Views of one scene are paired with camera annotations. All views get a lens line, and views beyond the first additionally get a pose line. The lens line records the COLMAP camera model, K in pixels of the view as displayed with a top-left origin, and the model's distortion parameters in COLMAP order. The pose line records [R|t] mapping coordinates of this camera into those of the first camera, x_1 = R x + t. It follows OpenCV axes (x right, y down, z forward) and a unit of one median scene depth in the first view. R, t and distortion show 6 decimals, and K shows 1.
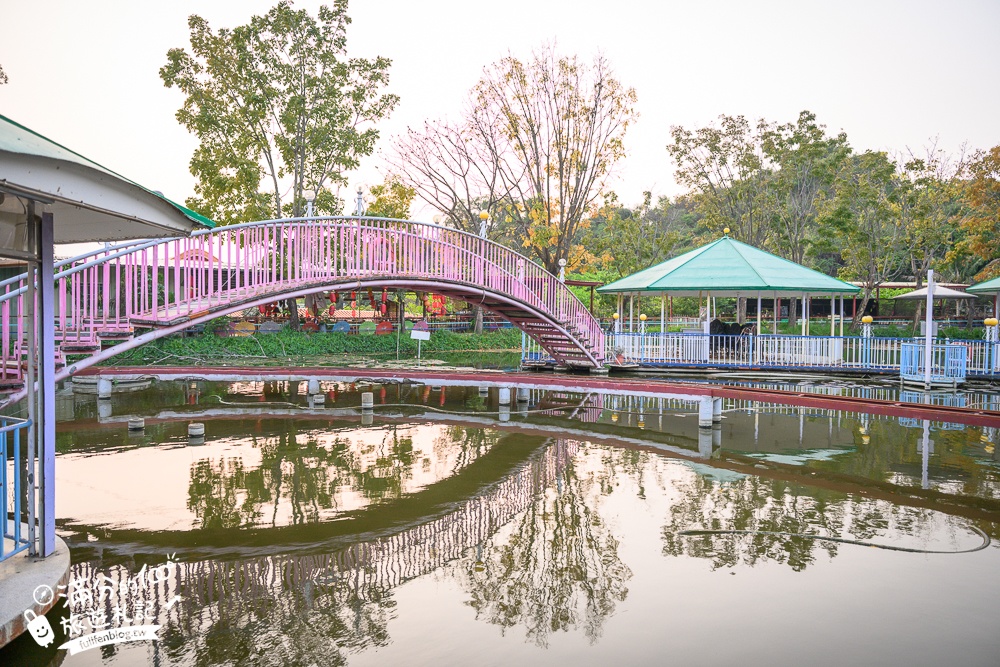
lens RADIAL K [[681.5, 0, 509.9], [0, 681.5, 336.8], [0, 0, 1]] dist [0.002290, -0.000750]
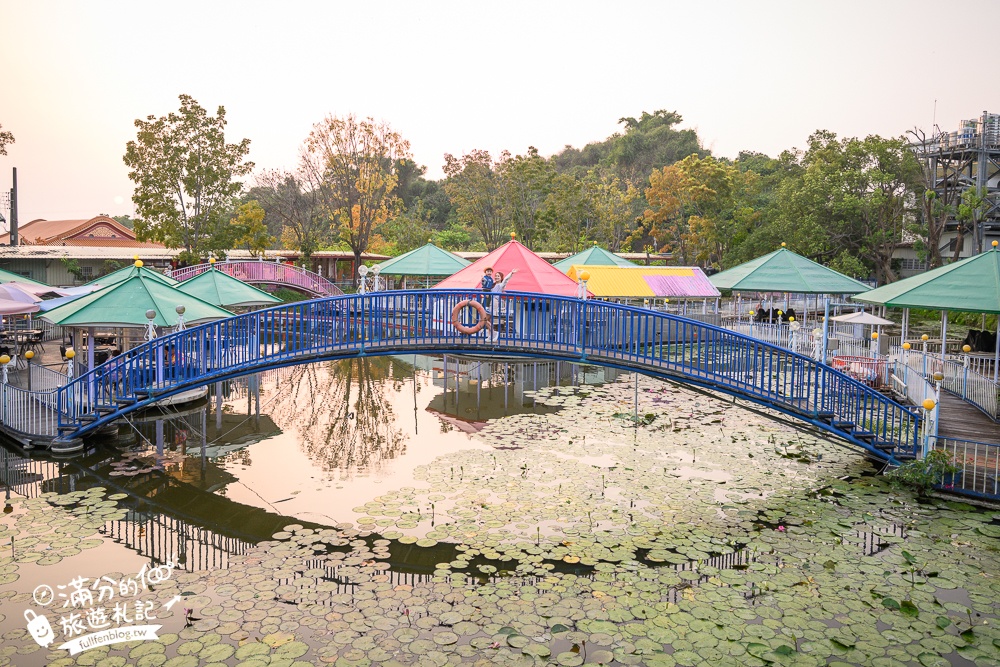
lens RADIAL K [[728.3, 0, 499.0], [0, 728.3, 294.7], [0, 0, 1]] dist [-0.029287, -0.003248]
pose [[0.992841, -0.003124, 0.119405, 0.243017], [0.000636, 0.999782, 0.020870, -0.041280], [-0.119444, -0.020644, 0.992626, -0.966048]]
